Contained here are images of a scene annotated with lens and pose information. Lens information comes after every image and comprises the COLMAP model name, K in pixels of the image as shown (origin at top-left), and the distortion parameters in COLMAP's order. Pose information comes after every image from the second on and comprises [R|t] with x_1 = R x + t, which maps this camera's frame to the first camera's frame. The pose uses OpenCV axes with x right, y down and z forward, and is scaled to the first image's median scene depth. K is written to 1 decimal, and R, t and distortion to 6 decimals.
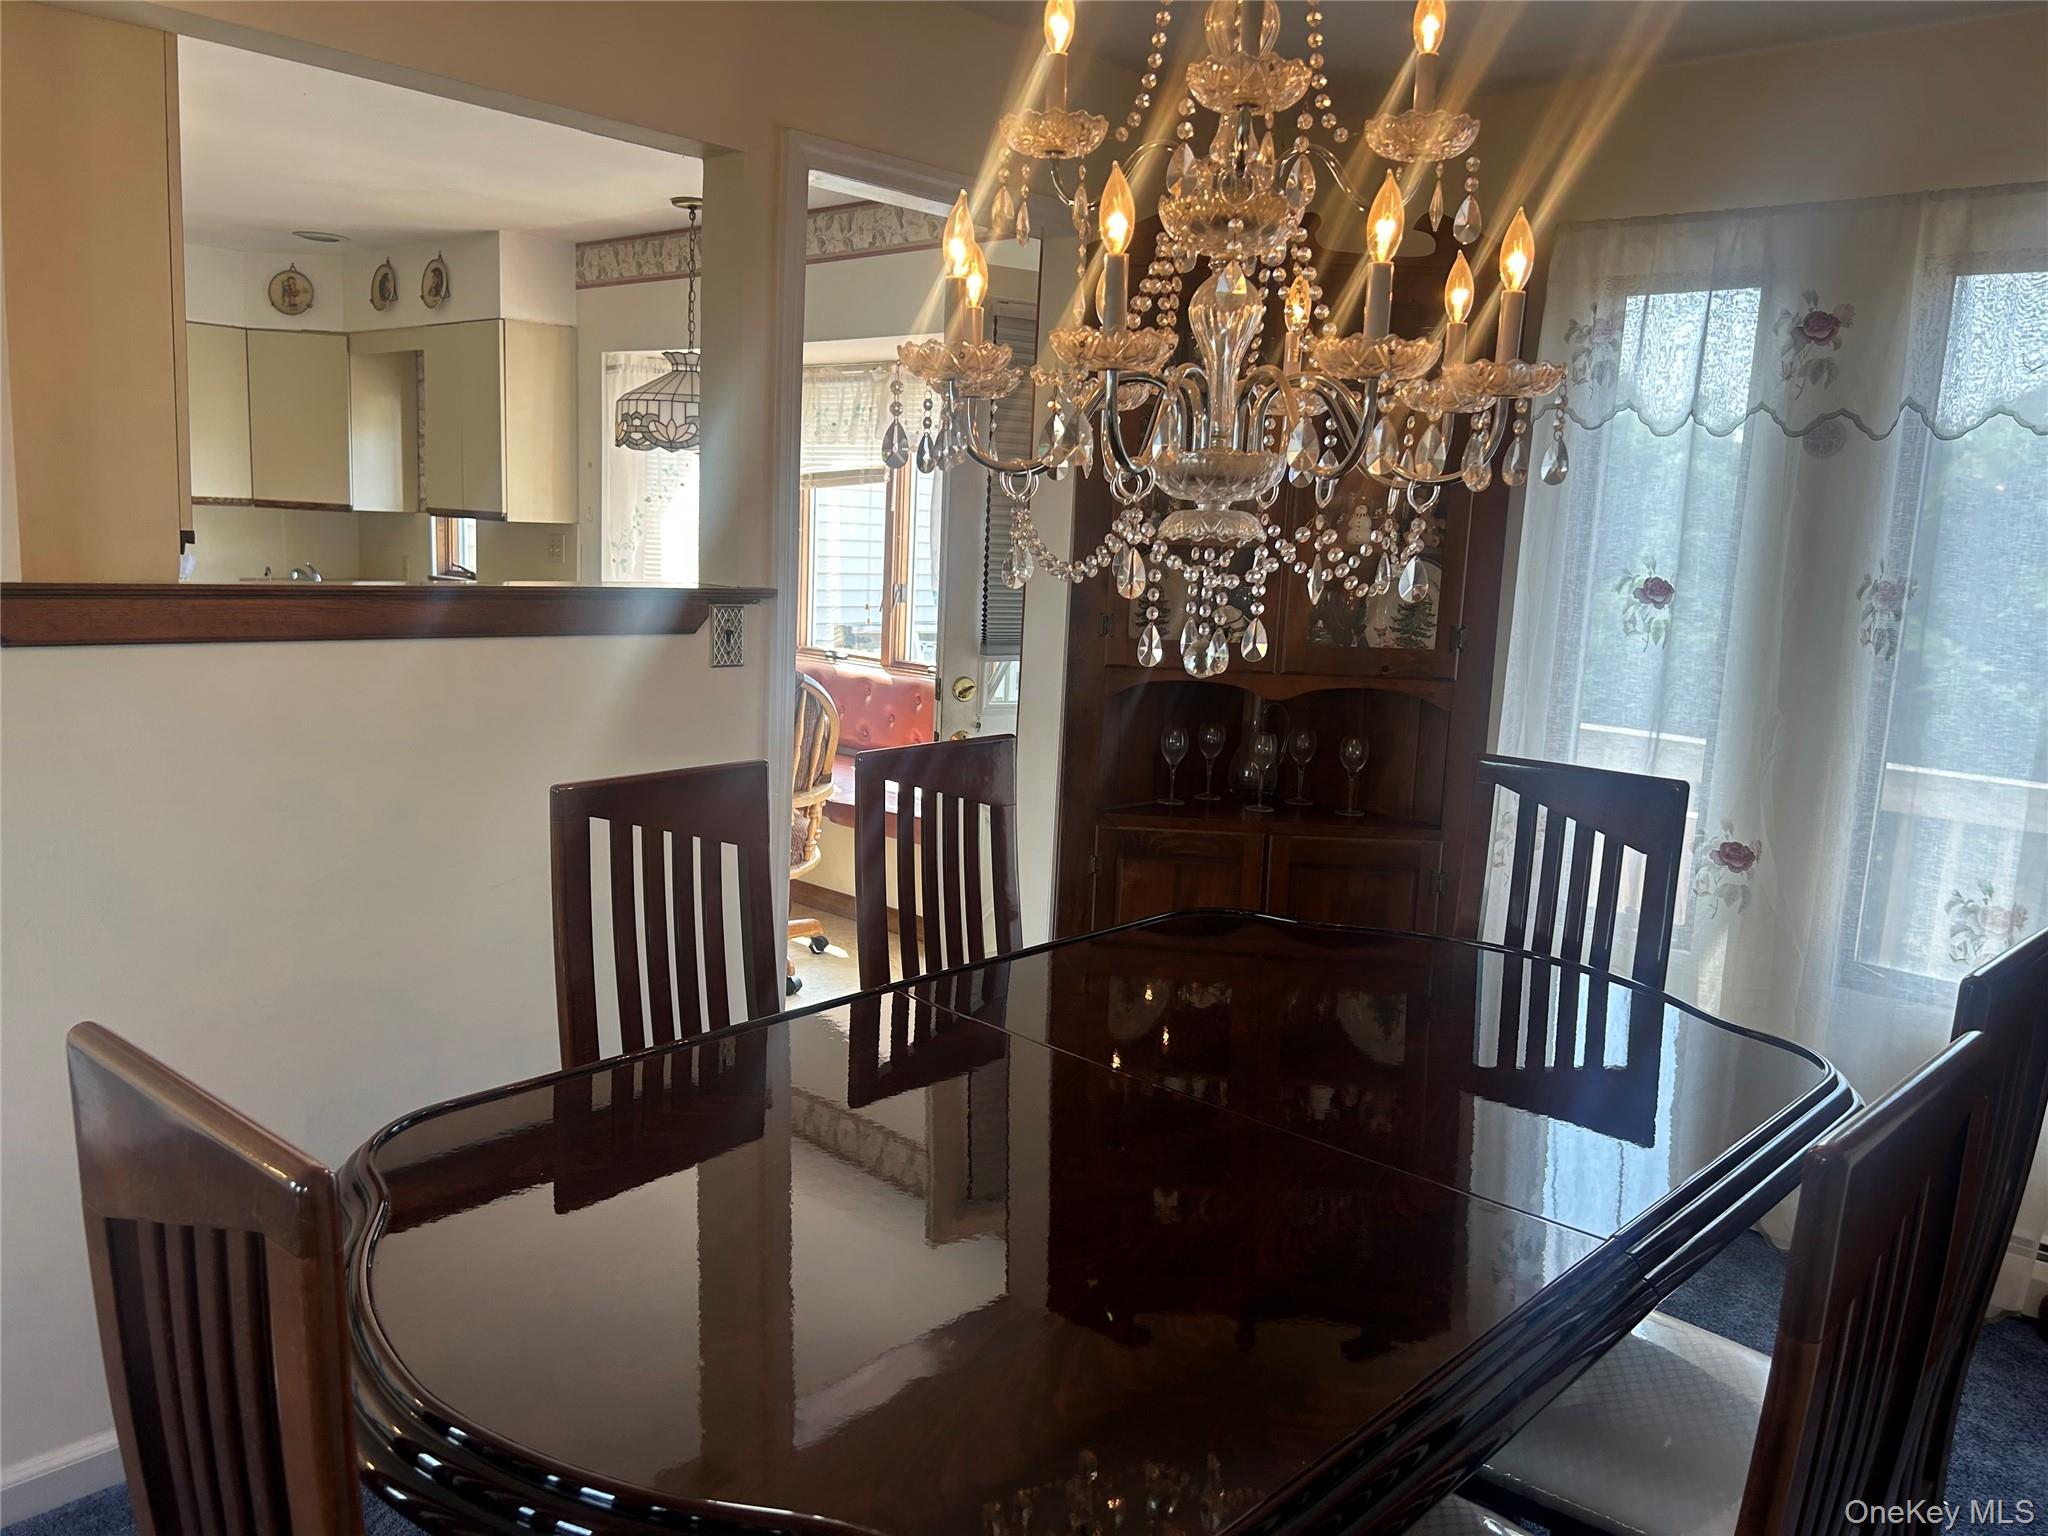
lens RADIAL K [[1535.6, 0, 1033.8], [0, 1535.6, 770.4], [0, 0, 1]] dist [0.035695, -0.054915]
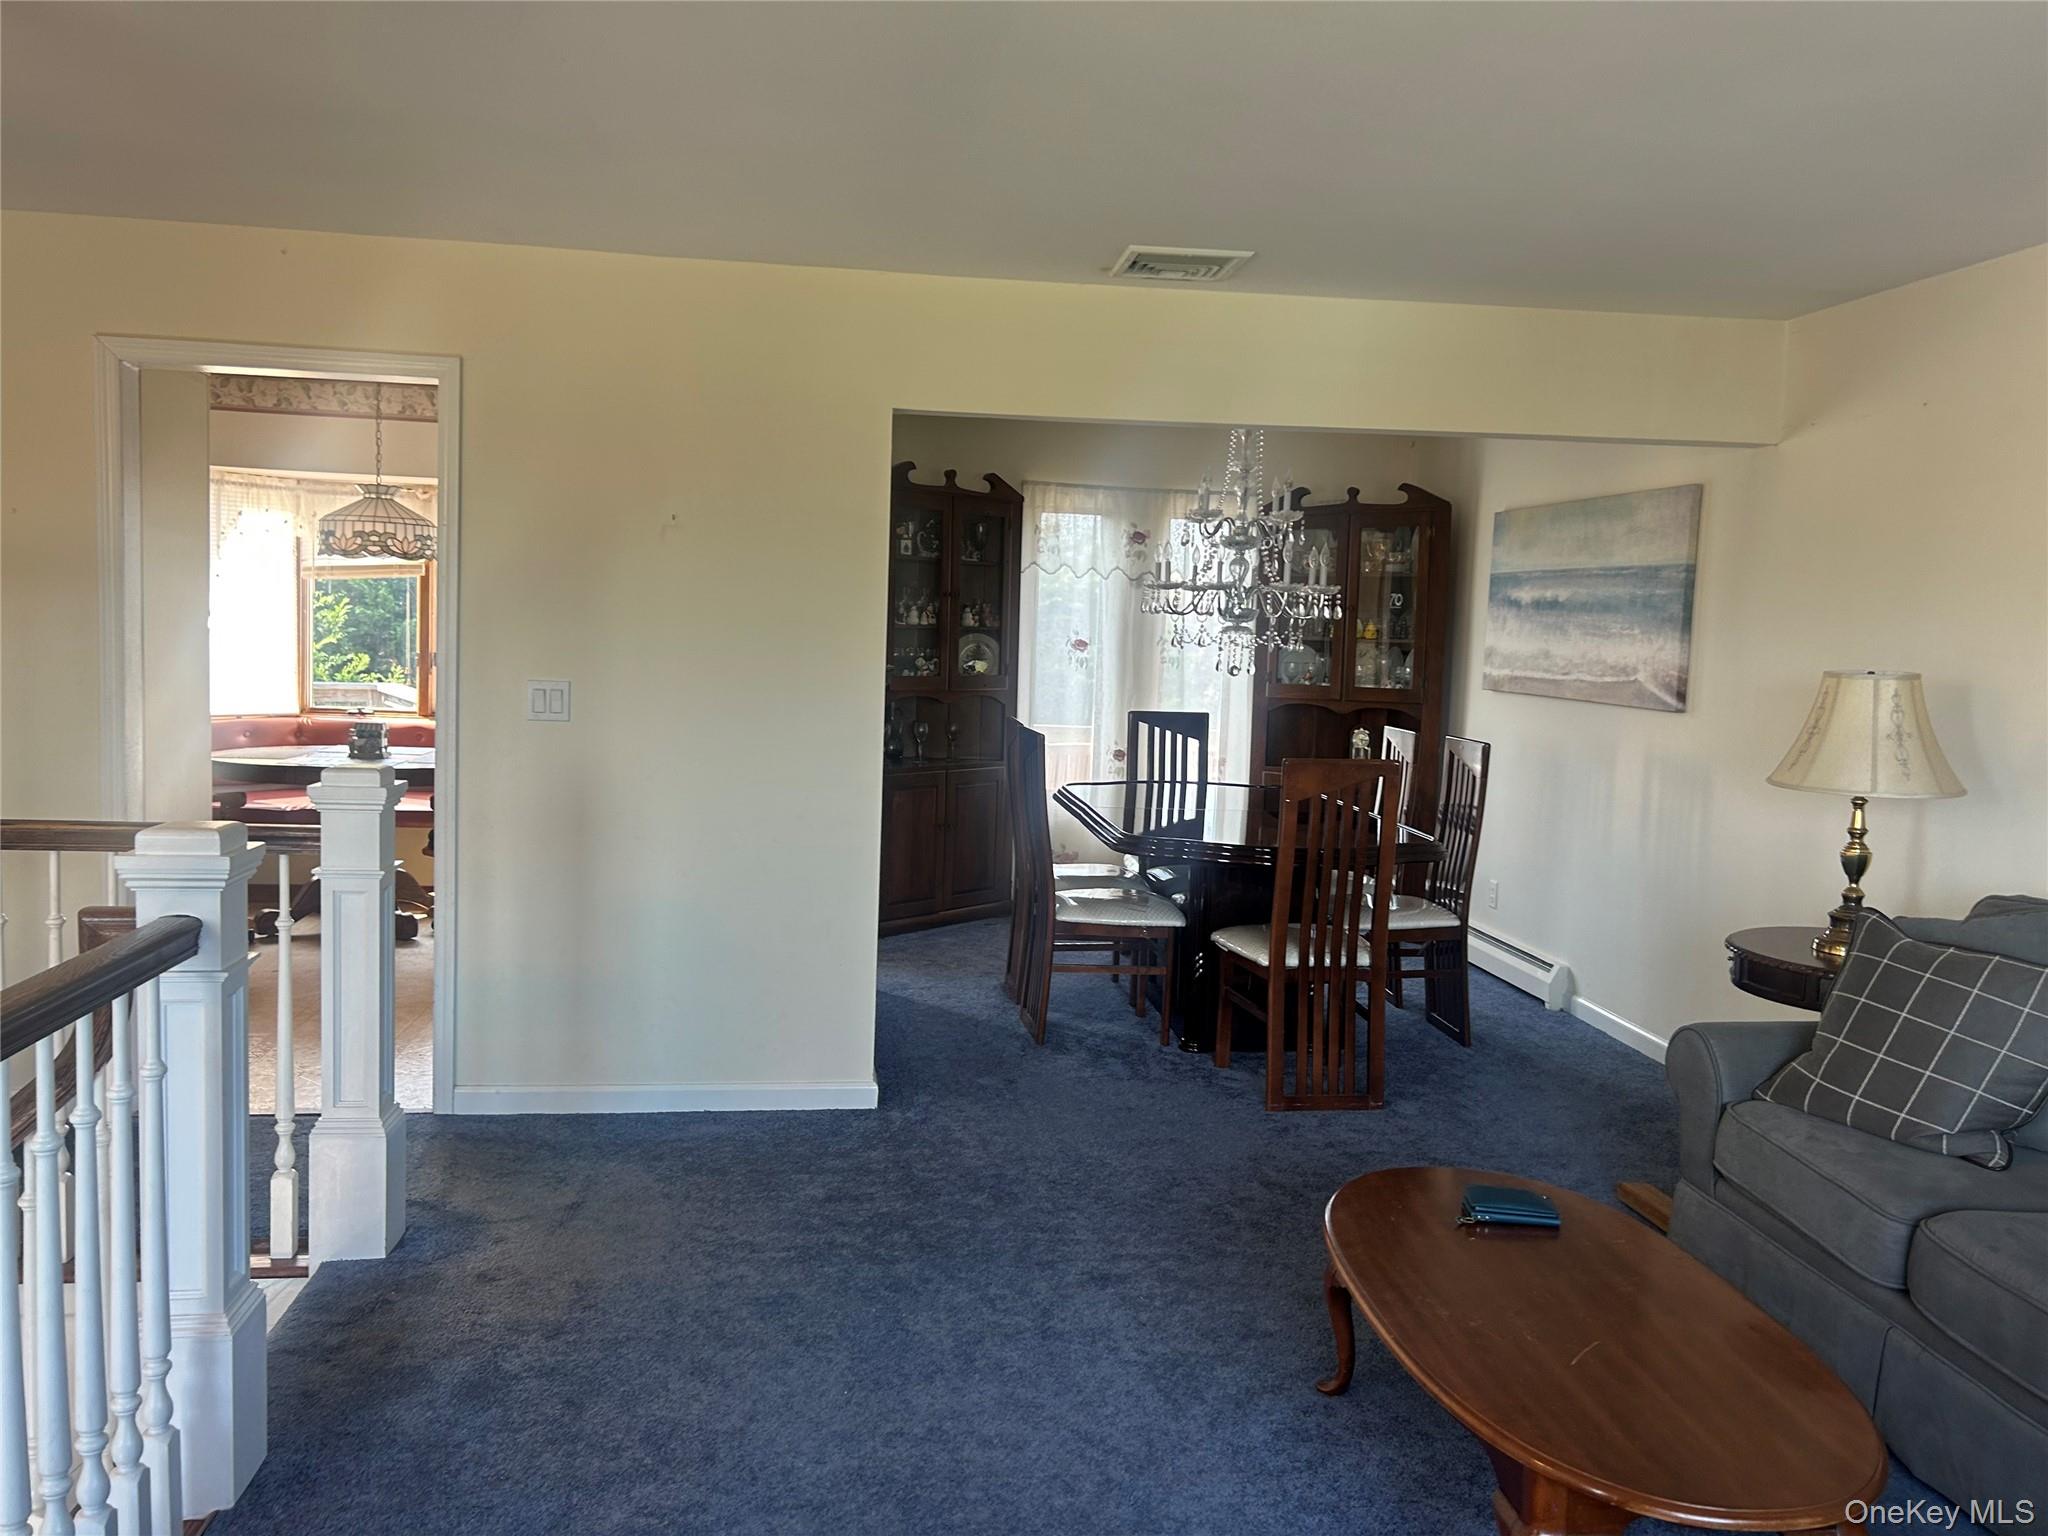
lens RADIAL K [[1539.8, 0, 1067.6], [0, 1539.8, 737.5], [0, 0, 1]] dist [0.092243, -0.099339]
pose [[0.632220, -0.079291, 0.770721, -1.500229], [0.115227, 0.993310, 0.007670, 0.002102], [-0.766173, 0.083959, 0.637126, -0.472746]]
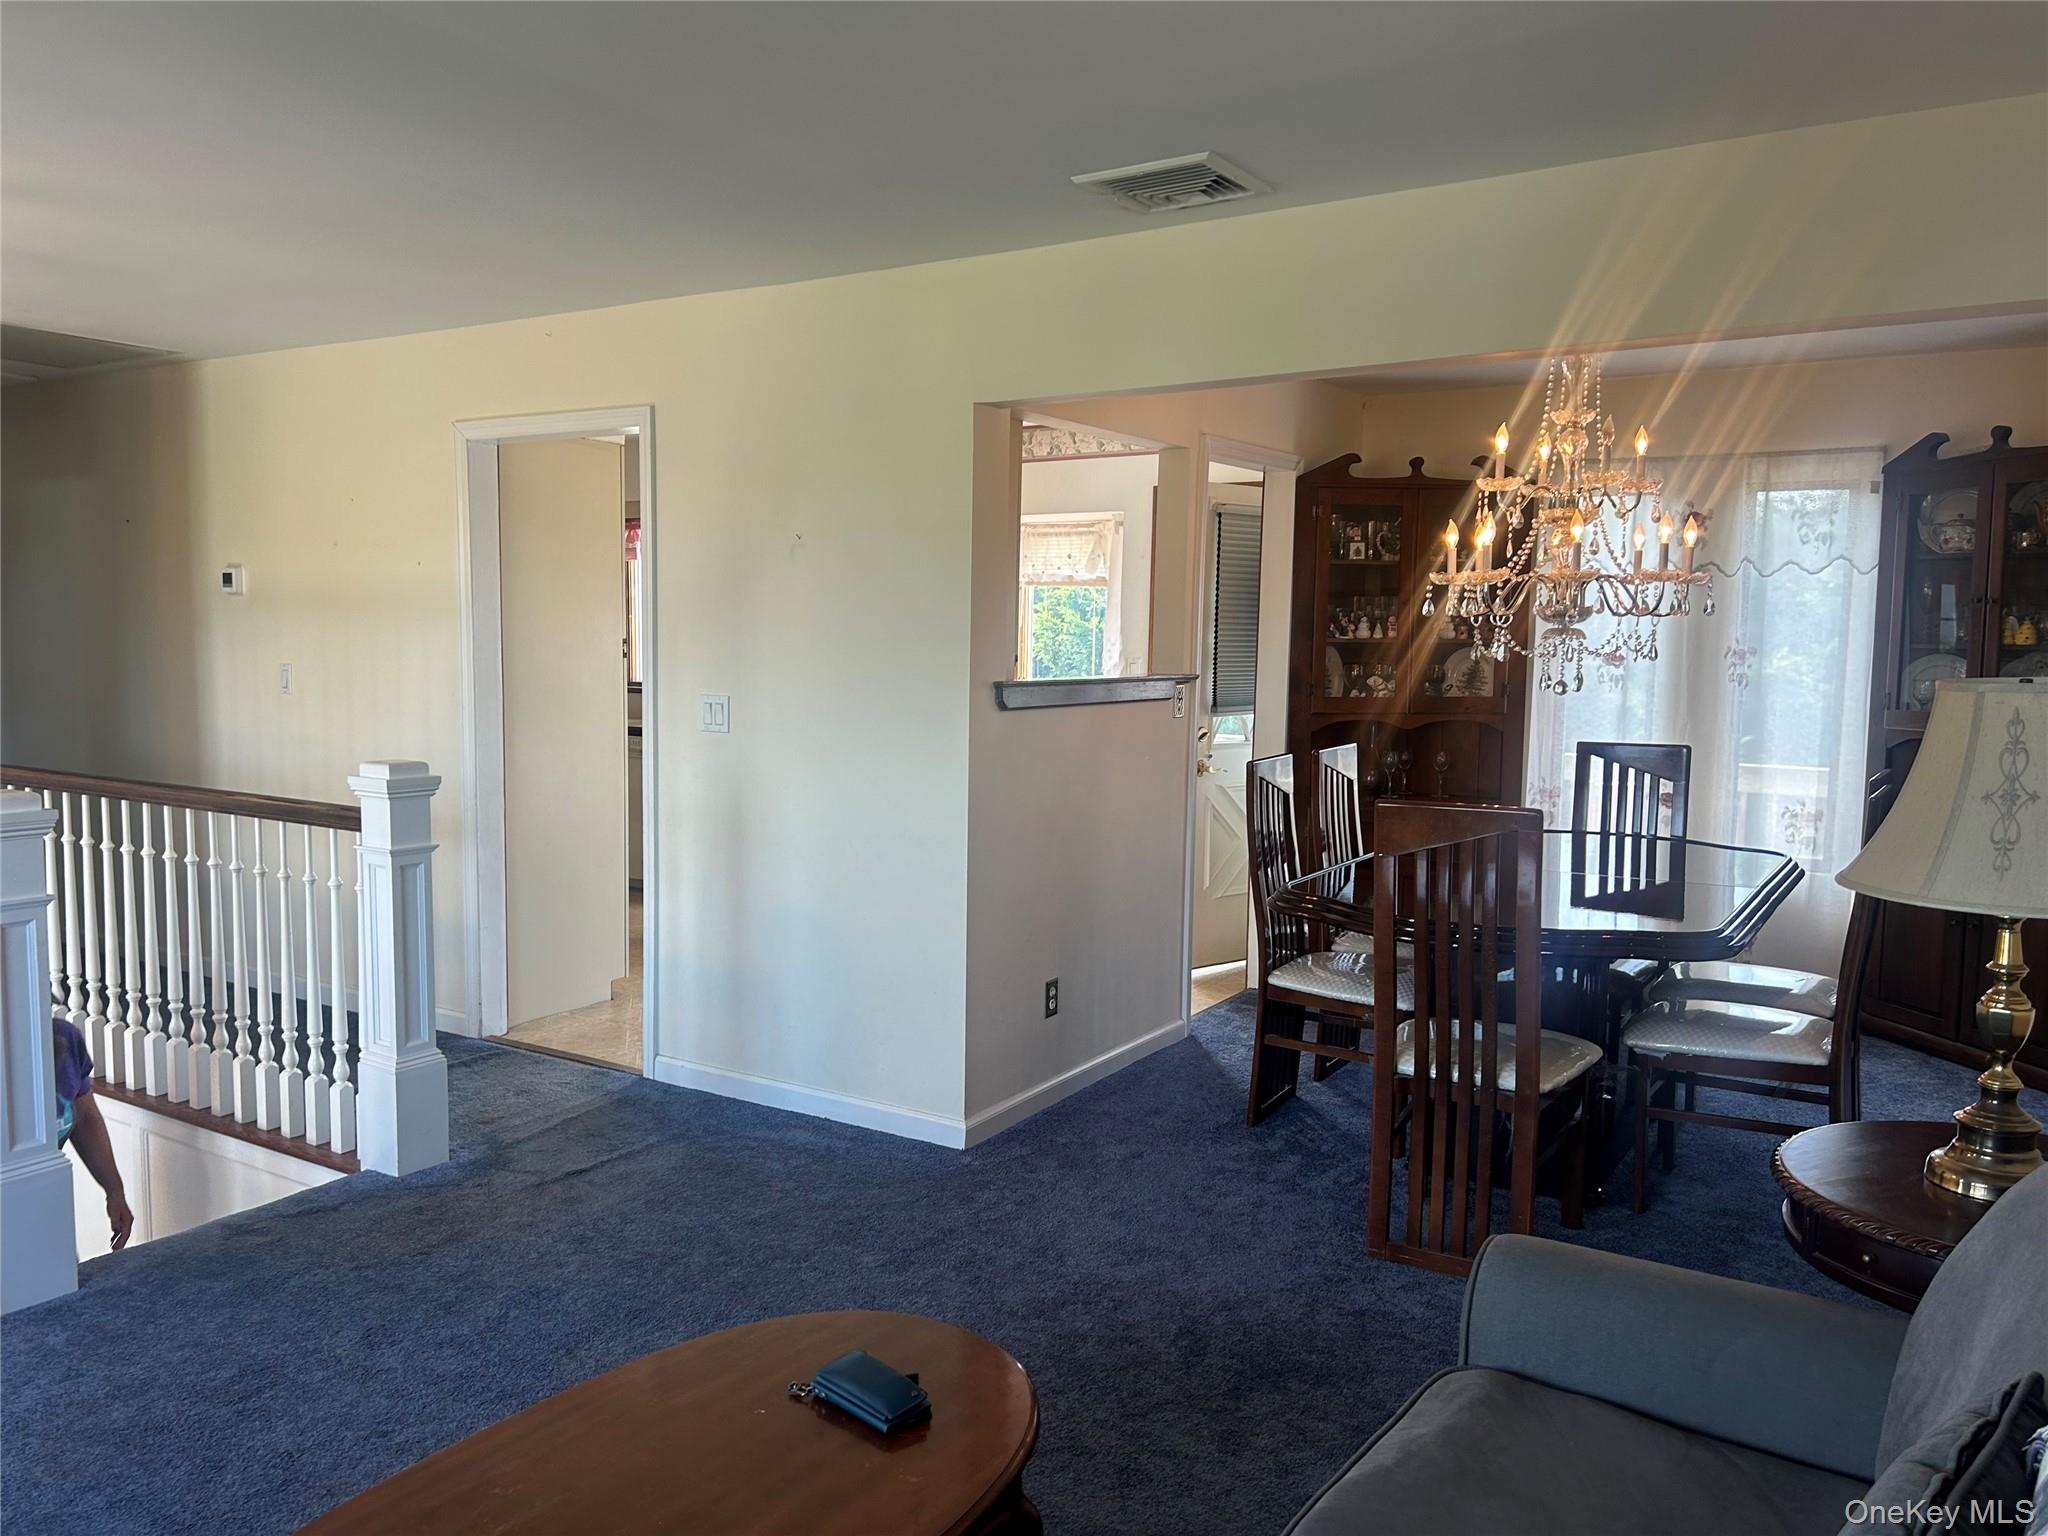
lens RADIAL K [[1563.0, 0, 1005.8], [0, 1563.0, 770.7], [0, 0, 1]] dist [0.073657, -0.099674]
pose [[0.984404, -0.048607, 0.169076, -0.686277], [0.058758, 0.996725, -0.055560, 0.084388], [-0.165822, 0.064628, 0.984036, -0.777758]]
